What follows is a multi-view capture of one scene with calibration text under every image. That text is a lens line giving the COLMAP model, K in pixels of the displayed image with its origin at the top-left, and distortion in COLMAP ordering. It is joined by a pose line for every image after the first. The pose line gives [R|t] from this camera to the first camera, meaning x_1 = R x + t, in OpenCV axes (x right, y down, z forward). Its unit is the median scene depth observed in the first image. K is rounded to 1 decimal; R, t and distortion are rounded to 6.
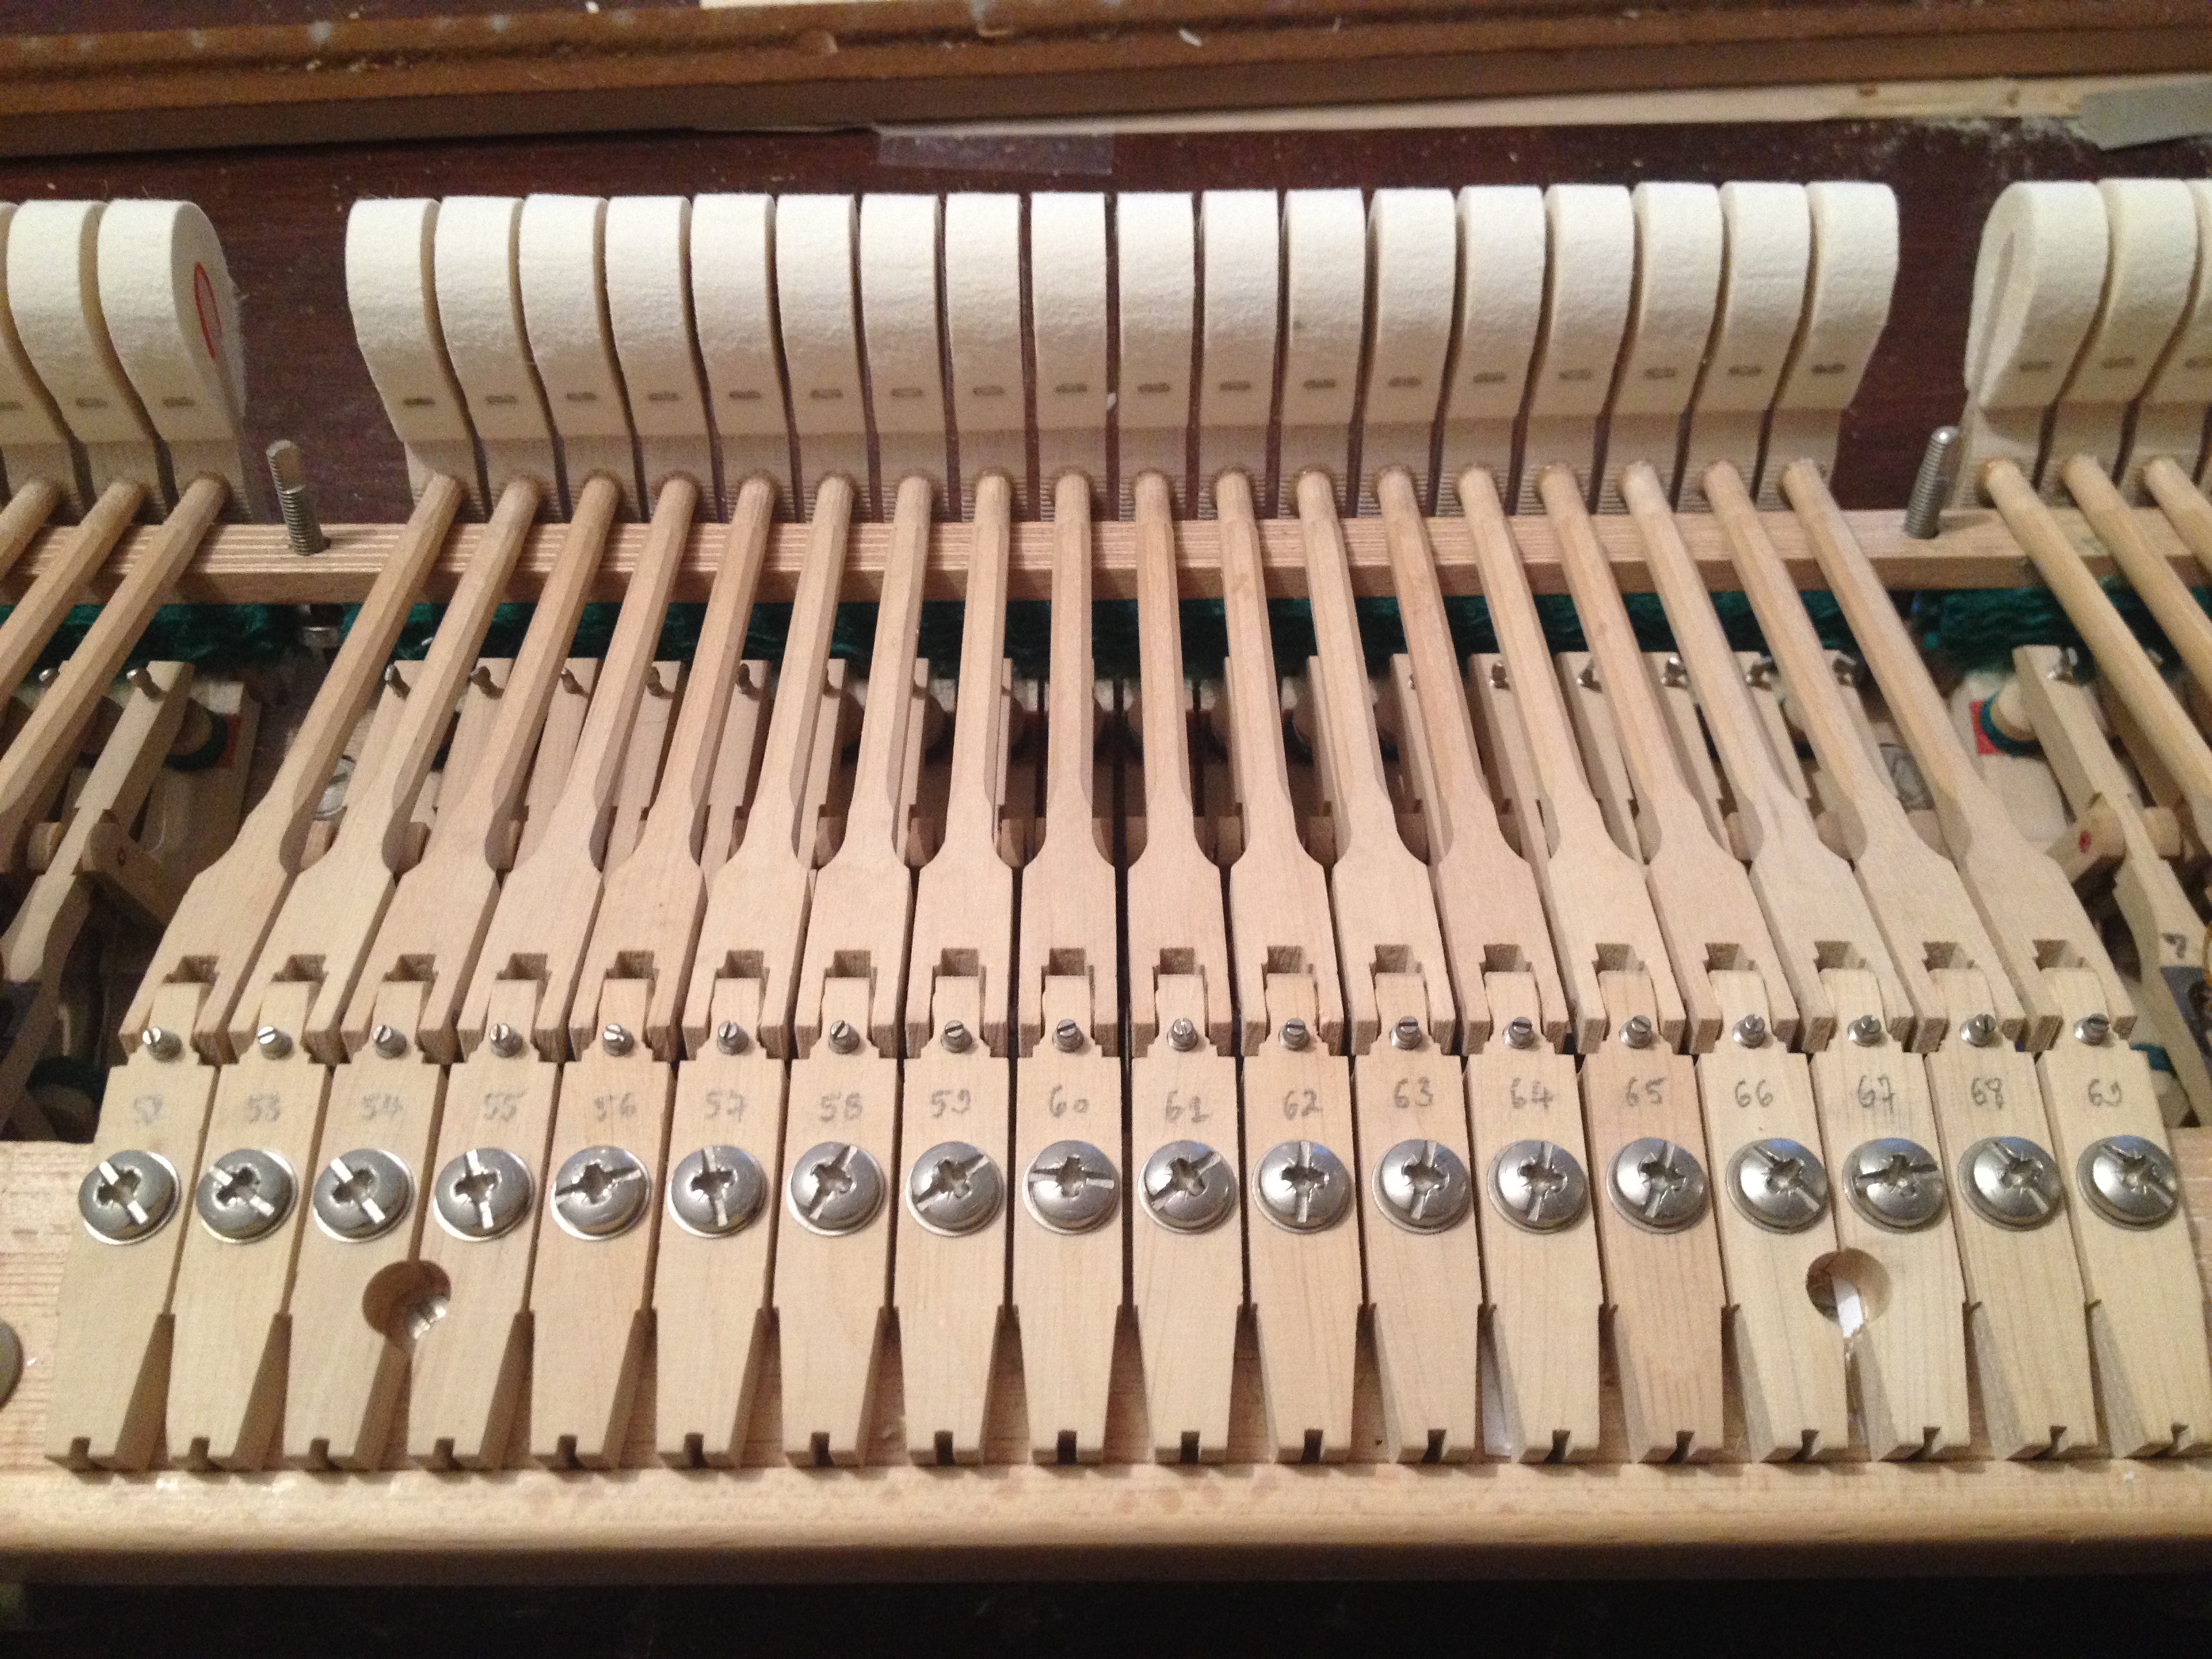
lens RADIAL K [[2097.2, 0, 1106.0], [0, 2097.2, 829.5], [0, 0, 1]] dist [0.235836, -0.504803]
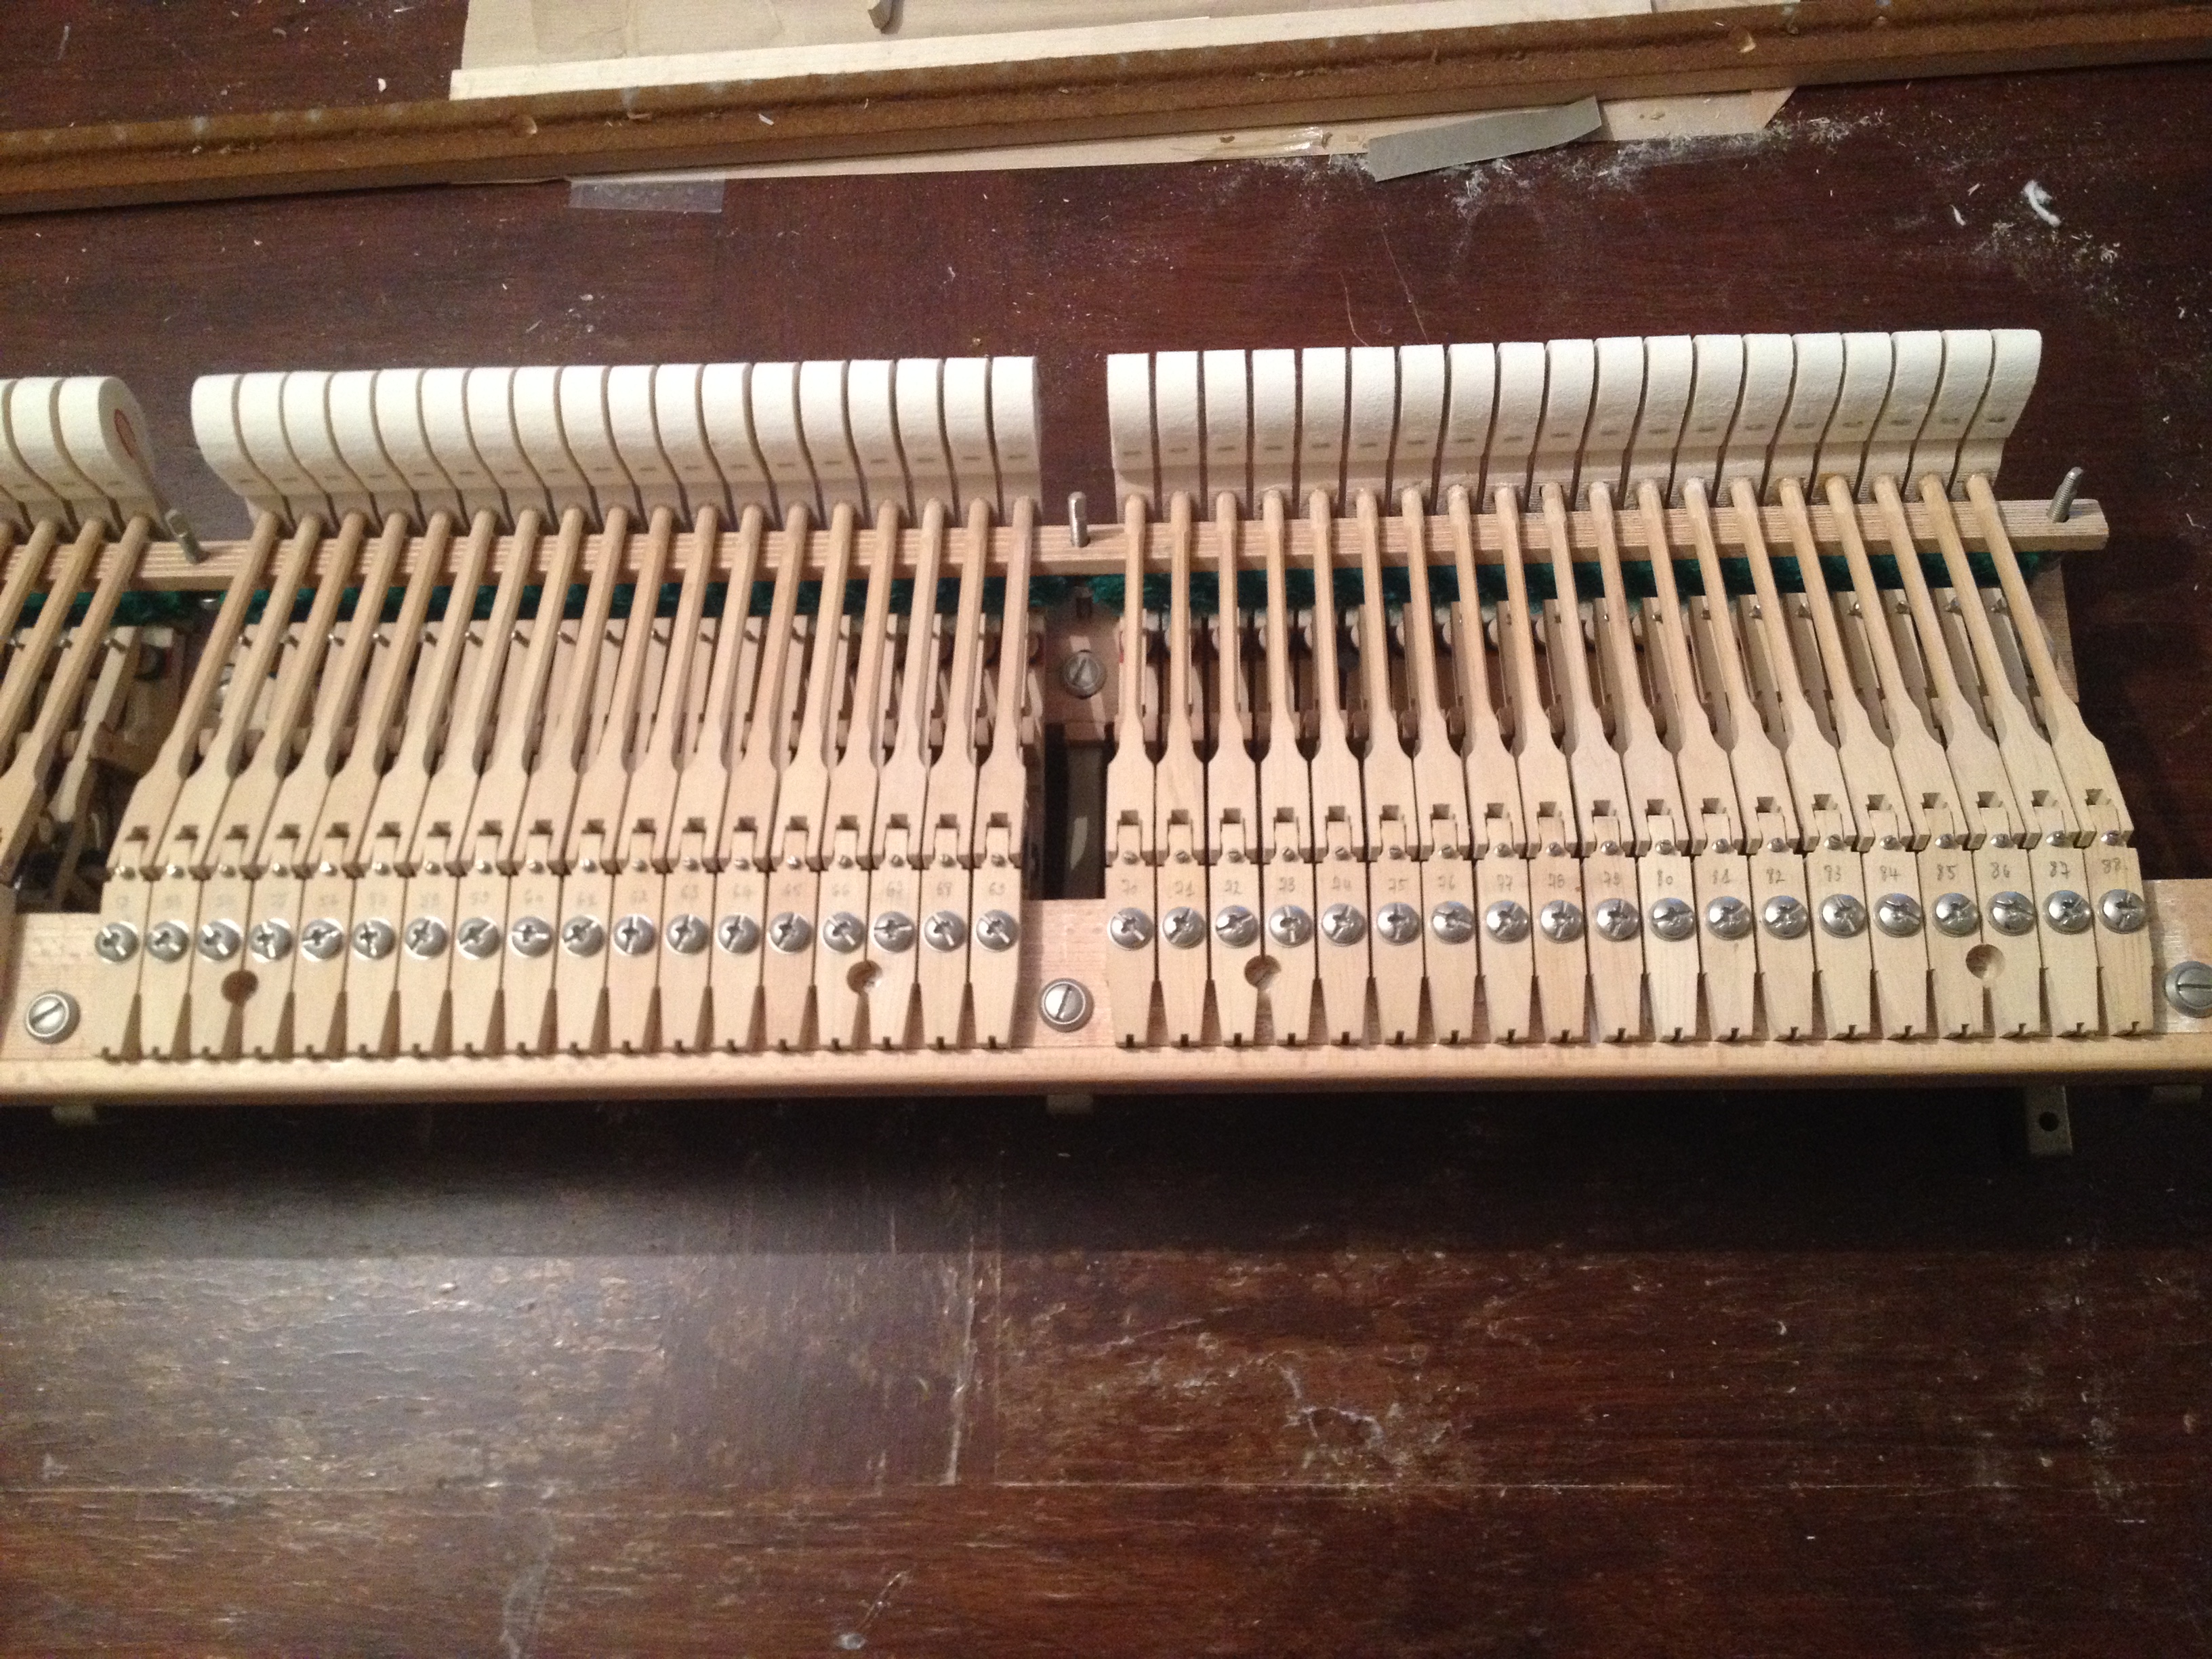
lens RADIAL K [[2152.2, 0, 1106.0], [0, 2152.2, 829.5], [0, 0, 1]] dist [0.120230, -0.220041]
pose [[0.998348, -0.011841, -0.056223, 0.510523], [0.023756, 0.976044, 0.216273, -0.298802], [0.052315, -0.217252, 0.974713, -0.827808]]
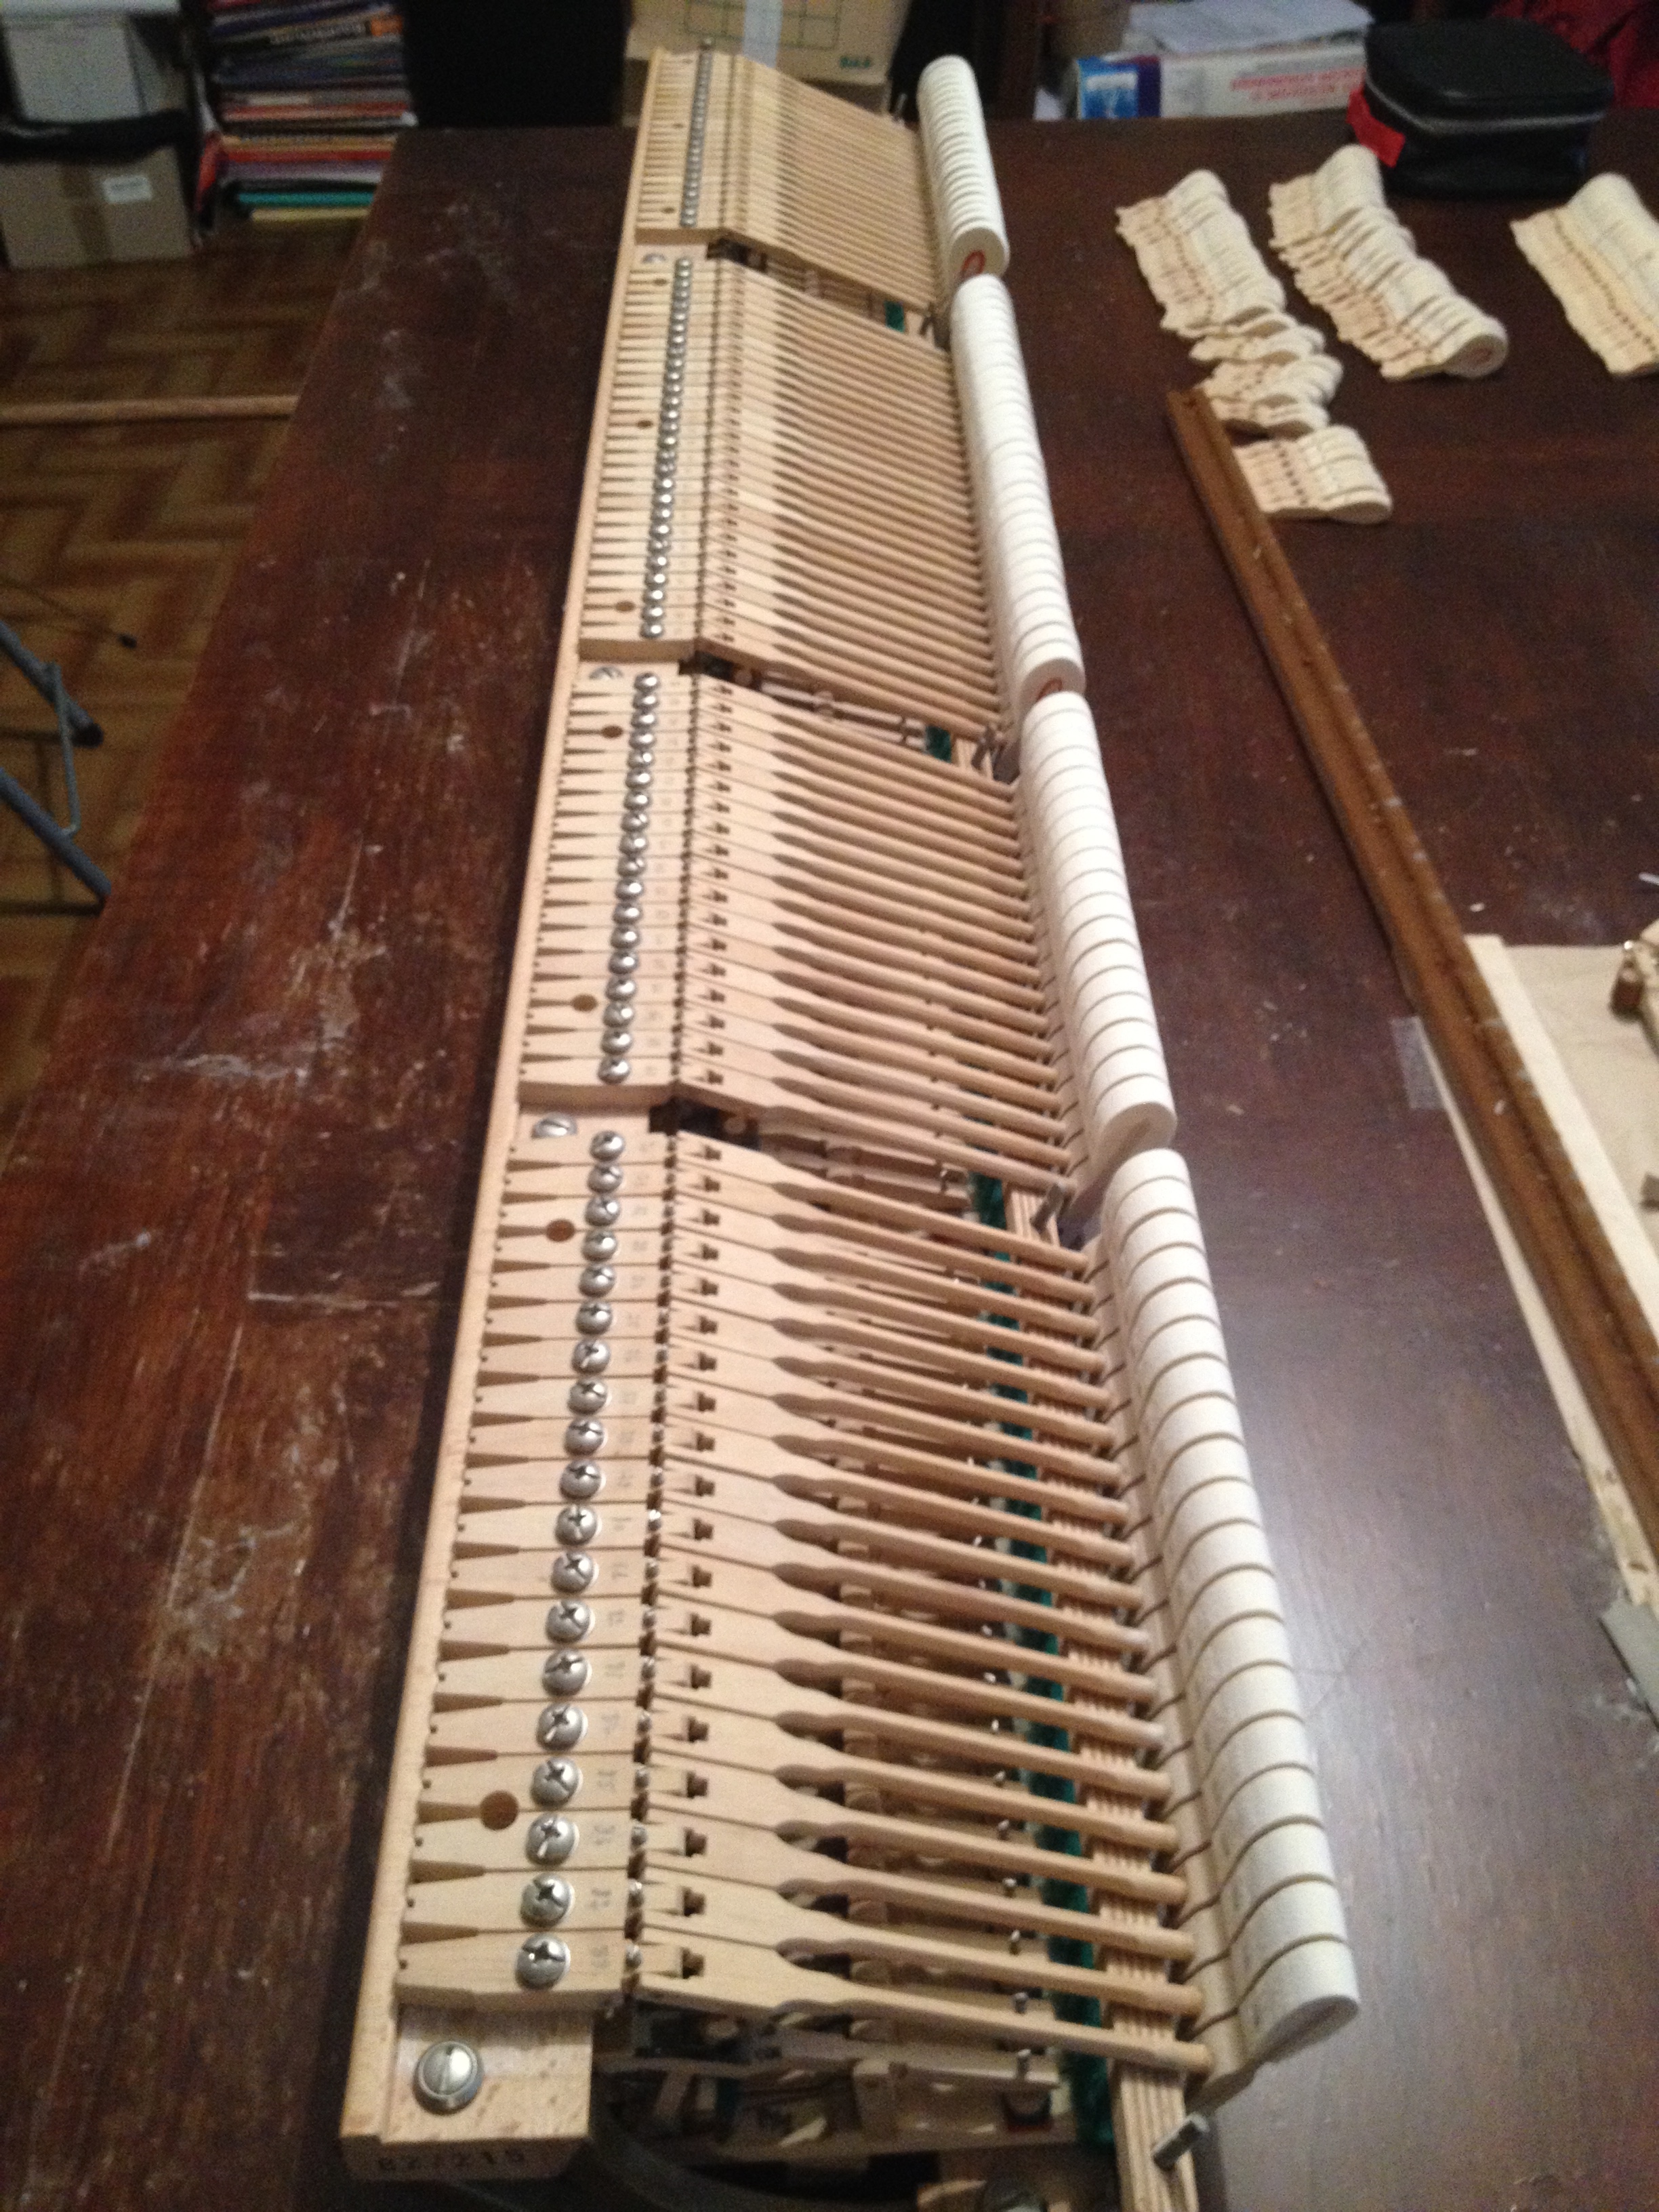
lens RADIAL K [[2152.2, 0, 829.5], [0, 2152.2, 1106.0], [0, 0, 1]] dist [0.120230, -0.220041]
pose [[0.012351, 0.658315, -0.752641, 1.790933], [-0.872469, 0.374826, 0.313533, -0.630327], [0.488513, 0.652784, 0.578989, -0.270202]]
